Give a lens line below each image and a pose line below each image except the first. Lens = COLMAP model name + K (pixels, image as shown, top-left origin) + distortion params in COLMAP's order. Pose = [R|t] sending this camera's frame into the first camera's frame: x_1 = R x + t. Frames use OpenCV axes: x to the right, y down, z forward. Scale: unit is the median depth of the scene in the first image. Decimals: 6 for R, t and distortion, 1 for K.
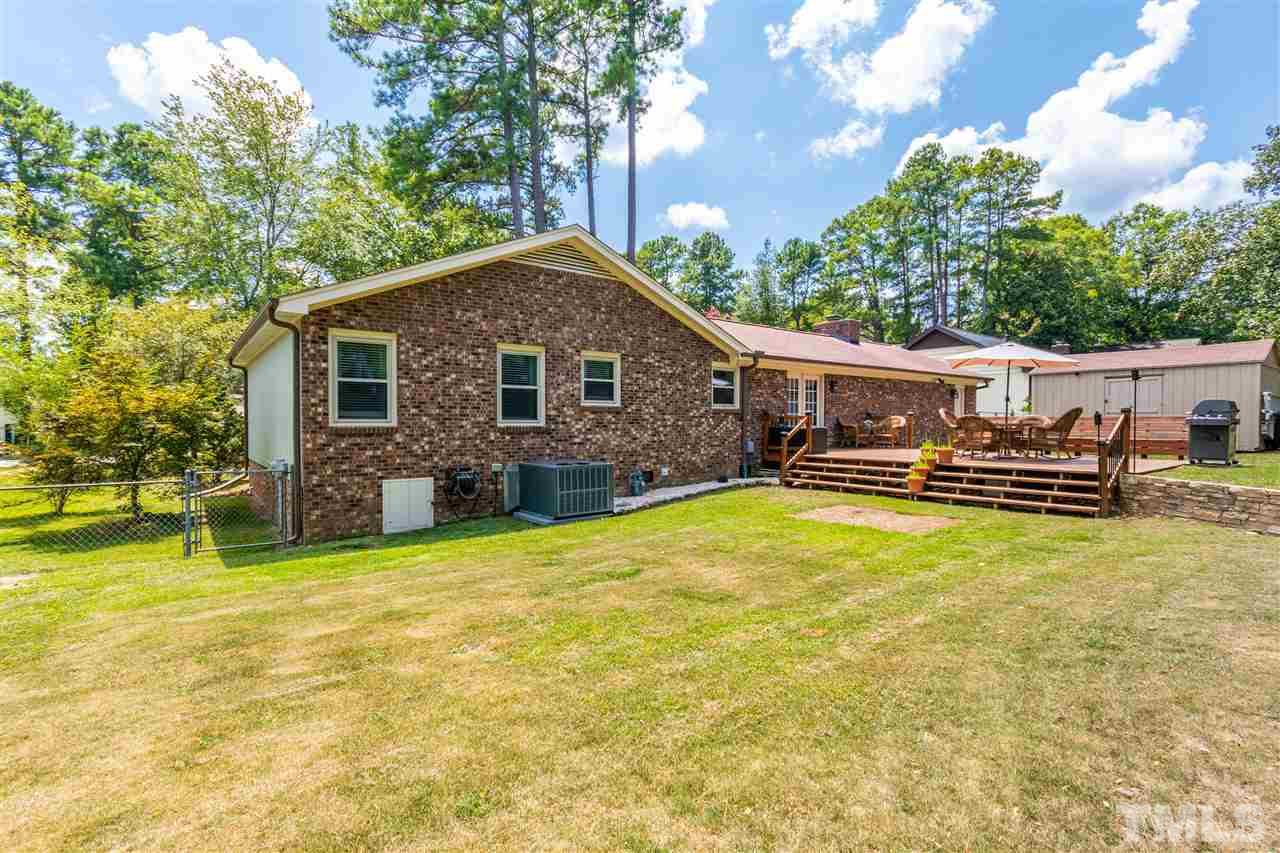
lens RADIAL K [[596.4, 0, 636.5], [0, 596.4, 430.5], [0, 0, 1]] dist [0.009007, -0.003792]
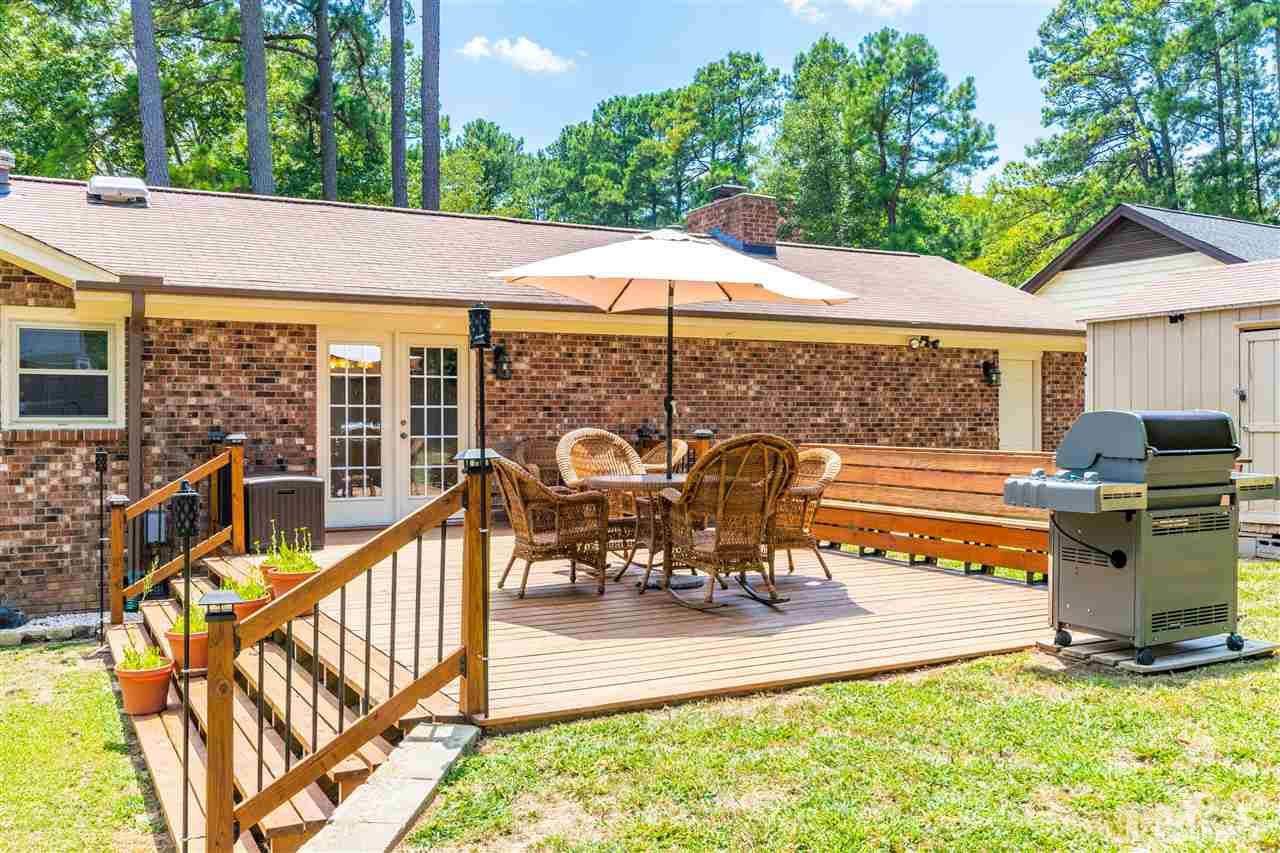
lens RADIAL K [[1070.3, 0, 640.9], [0, 1070.3, 427.4], [0, 0, 1]] dist [0.041630, -0.001684]
pose [[0.985218, 0.004013, -0.171257, 0.225768], [-0.003498, 0.999988, 0.003309, -0.014755], [0.171268, -0.002661, 0.985221, 0.138407]]
